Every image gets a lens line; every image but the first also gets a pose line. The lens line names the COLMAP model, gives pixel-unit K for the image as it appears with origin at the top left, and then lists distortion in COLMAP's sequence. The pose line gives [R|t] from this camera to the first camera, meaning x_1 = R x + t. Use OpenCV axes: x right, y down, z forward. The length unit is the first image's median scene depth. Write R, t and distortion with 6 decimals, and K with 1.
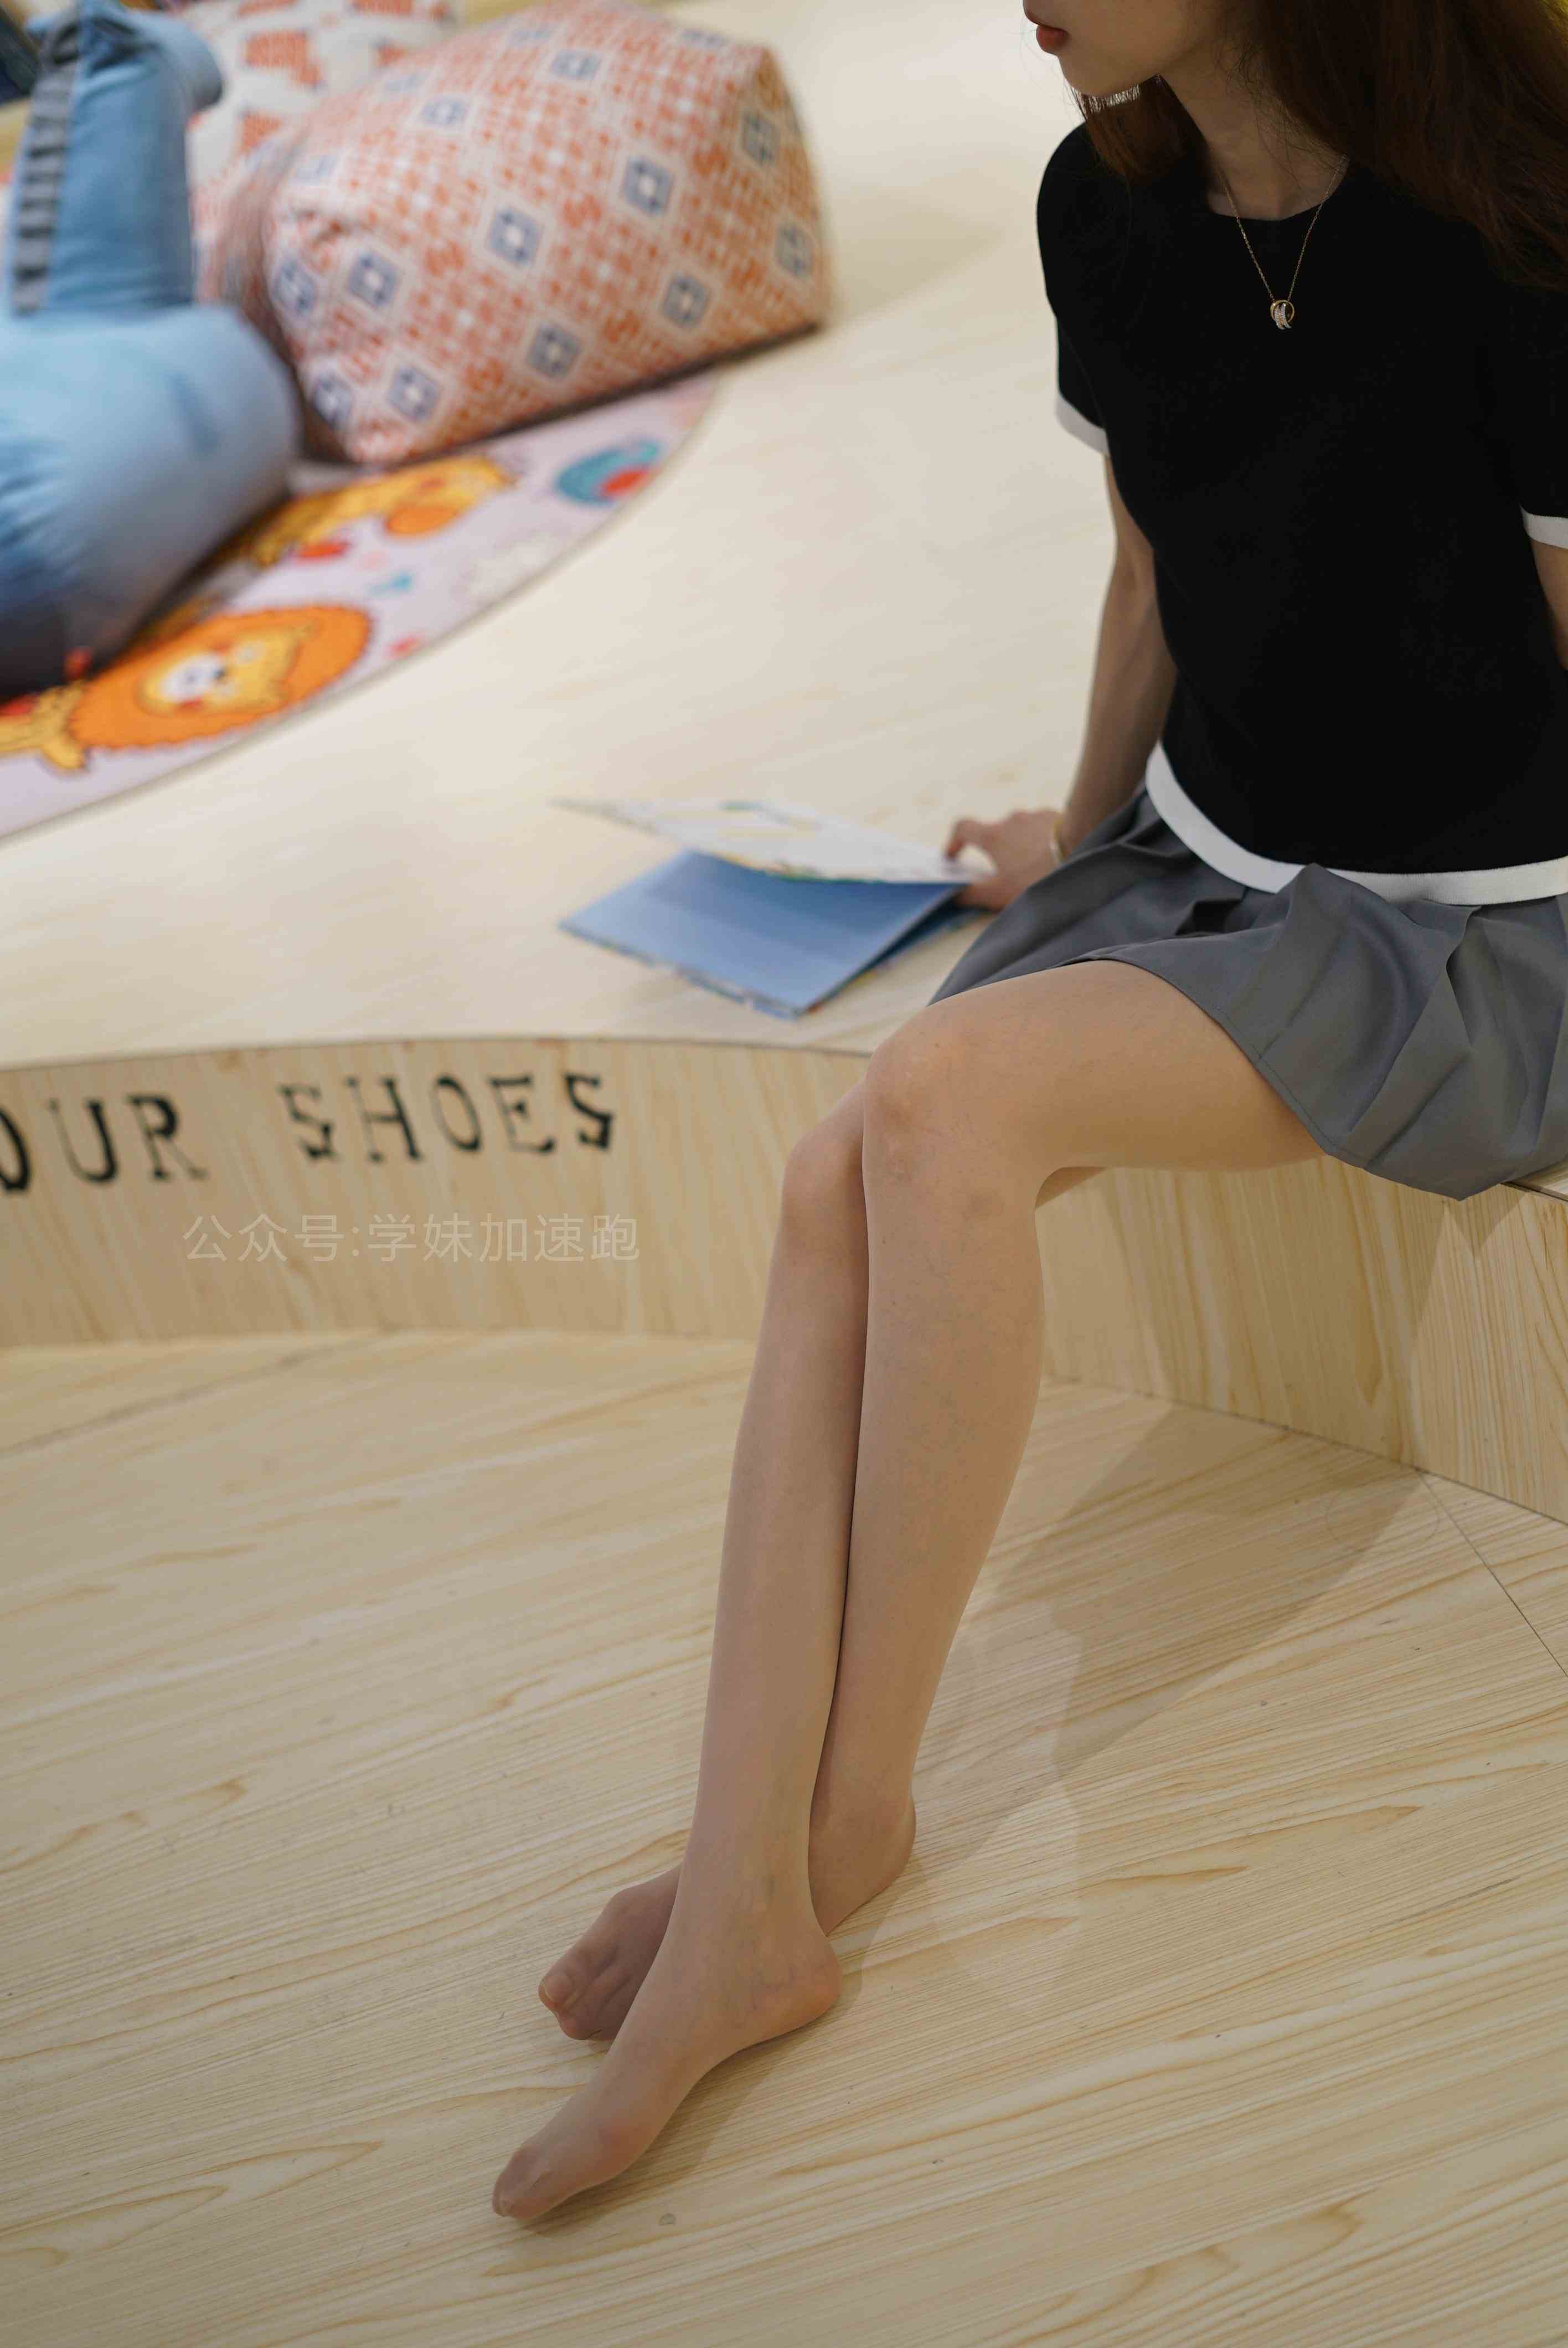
lens RADIAL K [[3496.9, 0, 768.9], [0, 3496.9, 1192.1], [0, 0, 1]] dist [-0.040135, 0.000000]
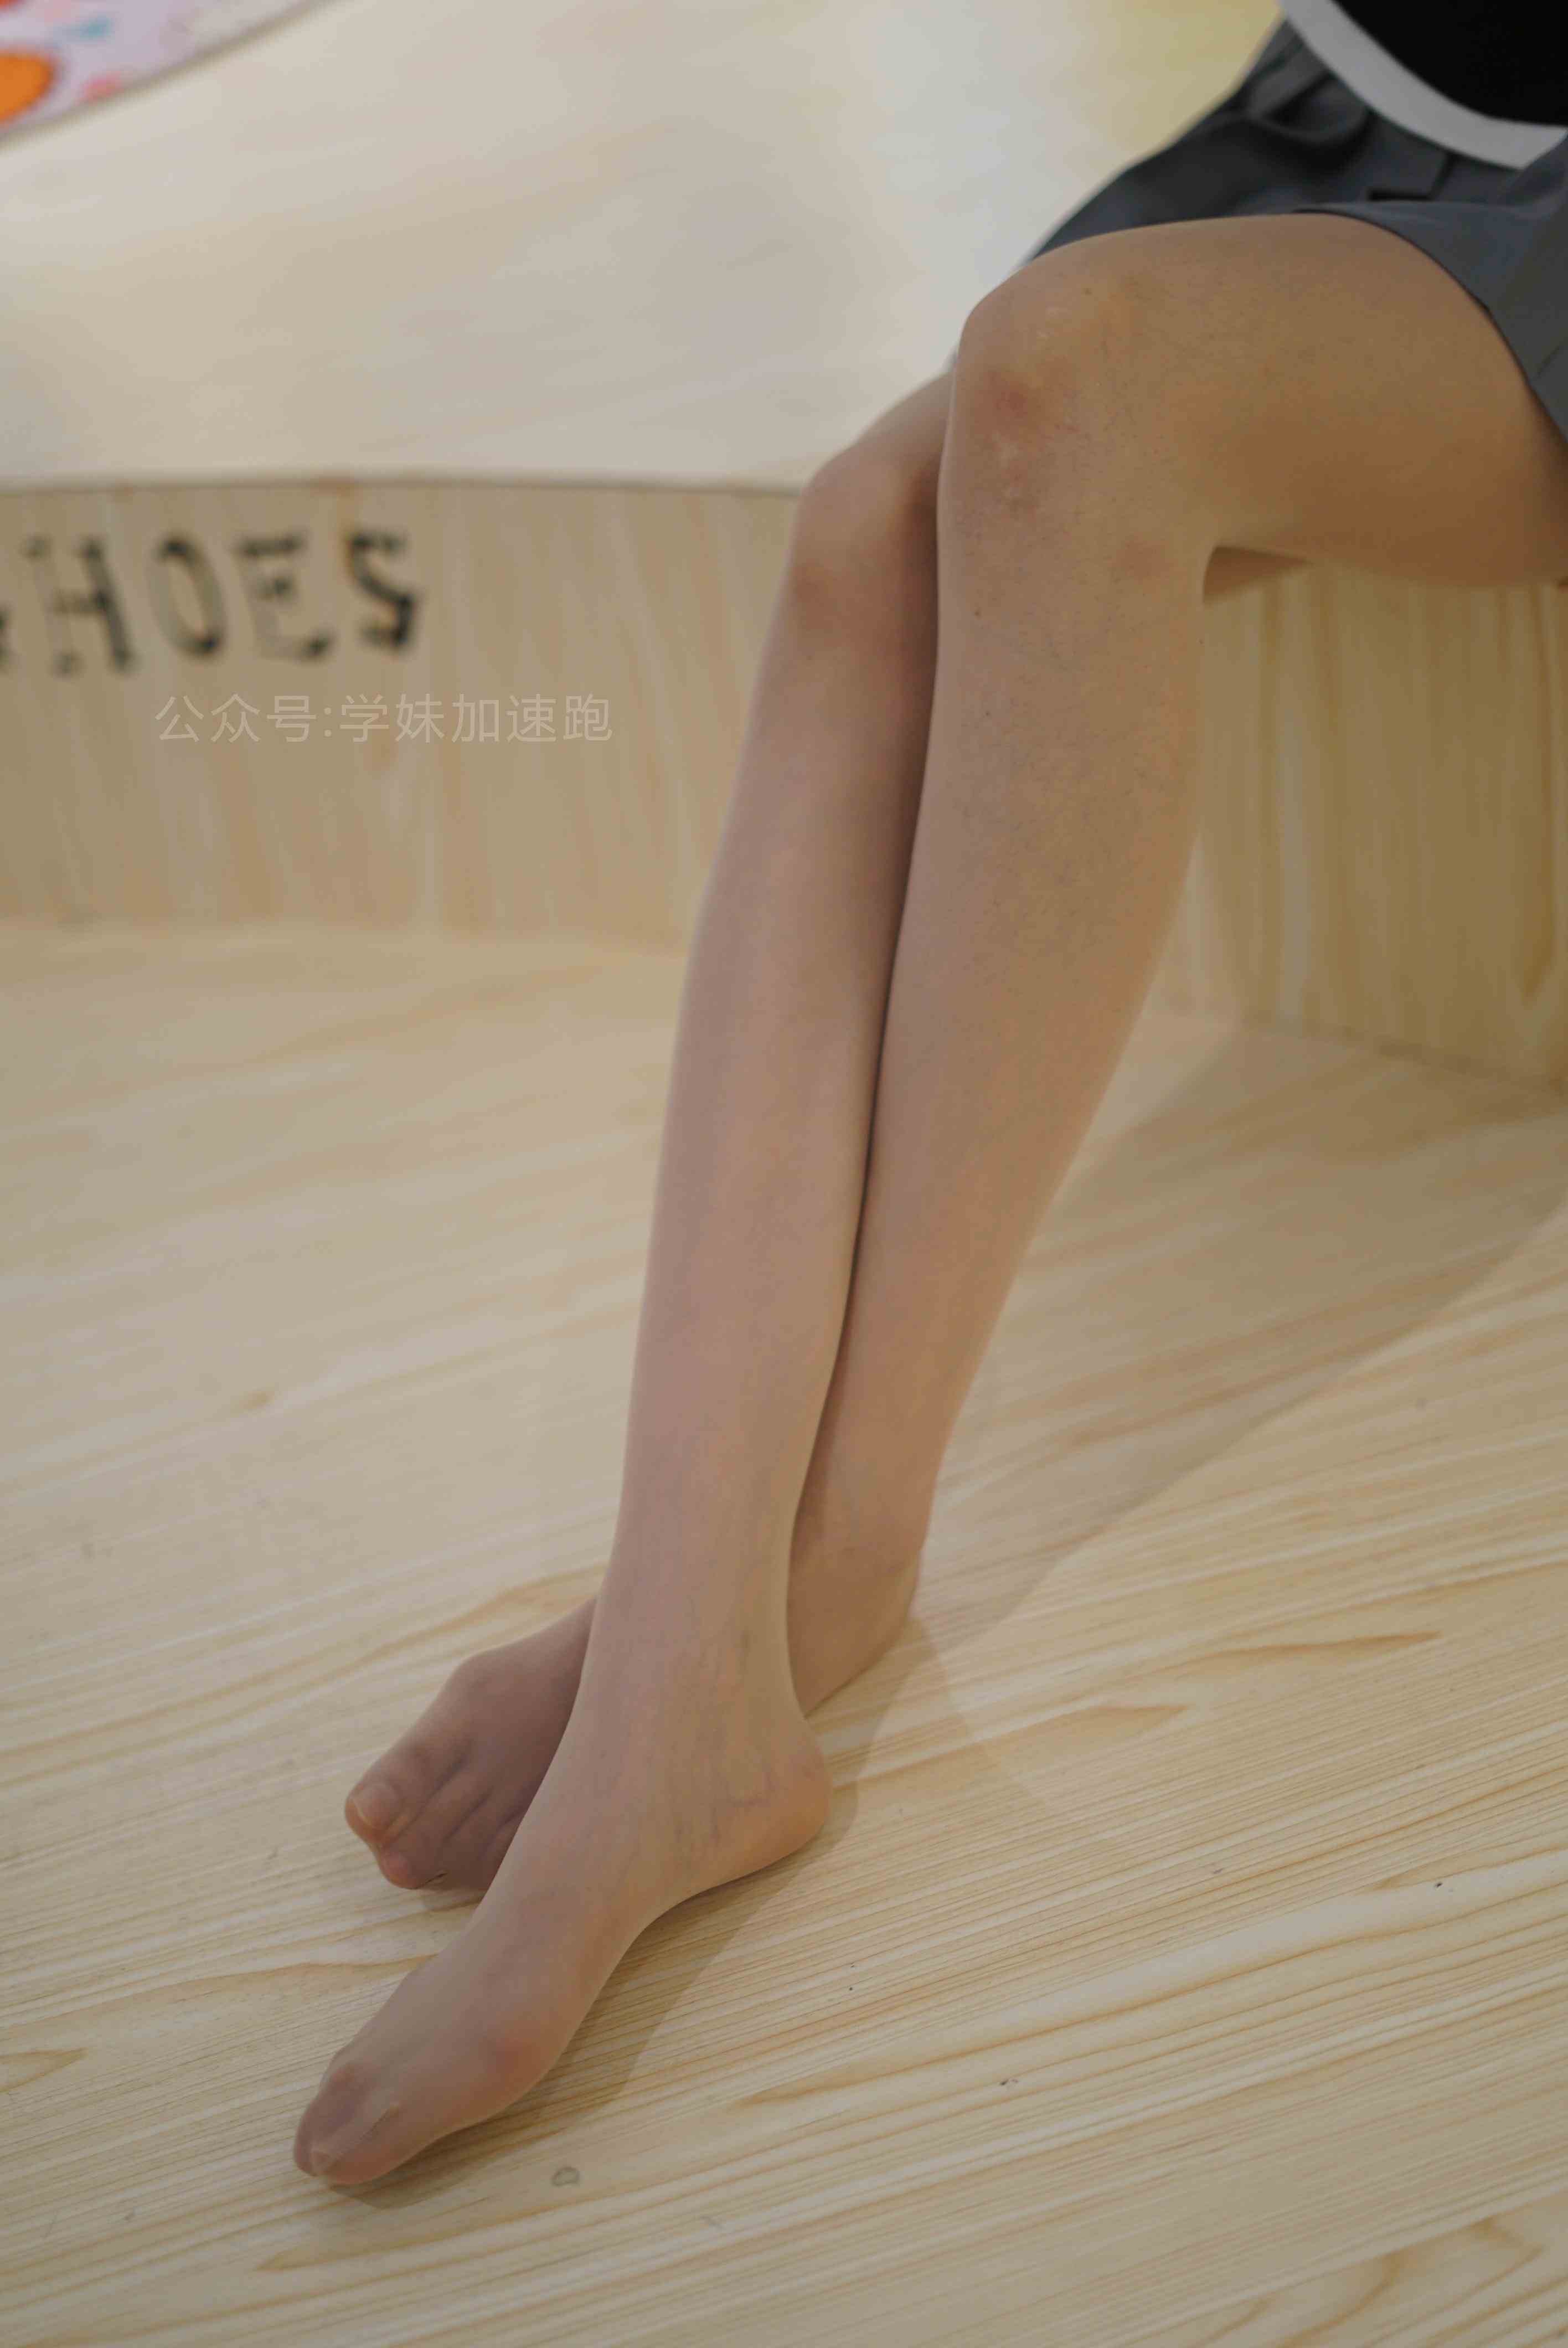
lens RADIAL K [[3496.9, 0, 795.6], [0, 3496.9, 1148.7], [0, 0, 1]] dist [-0.040135, 0.000000]
pose [[0.990920, 0.034948, 0.129835, -0.070960], [-0.036177, 0.999320, 0.007118, 0.101798], [-0.129498, -0.011751, 0.991510, 0.365586]]
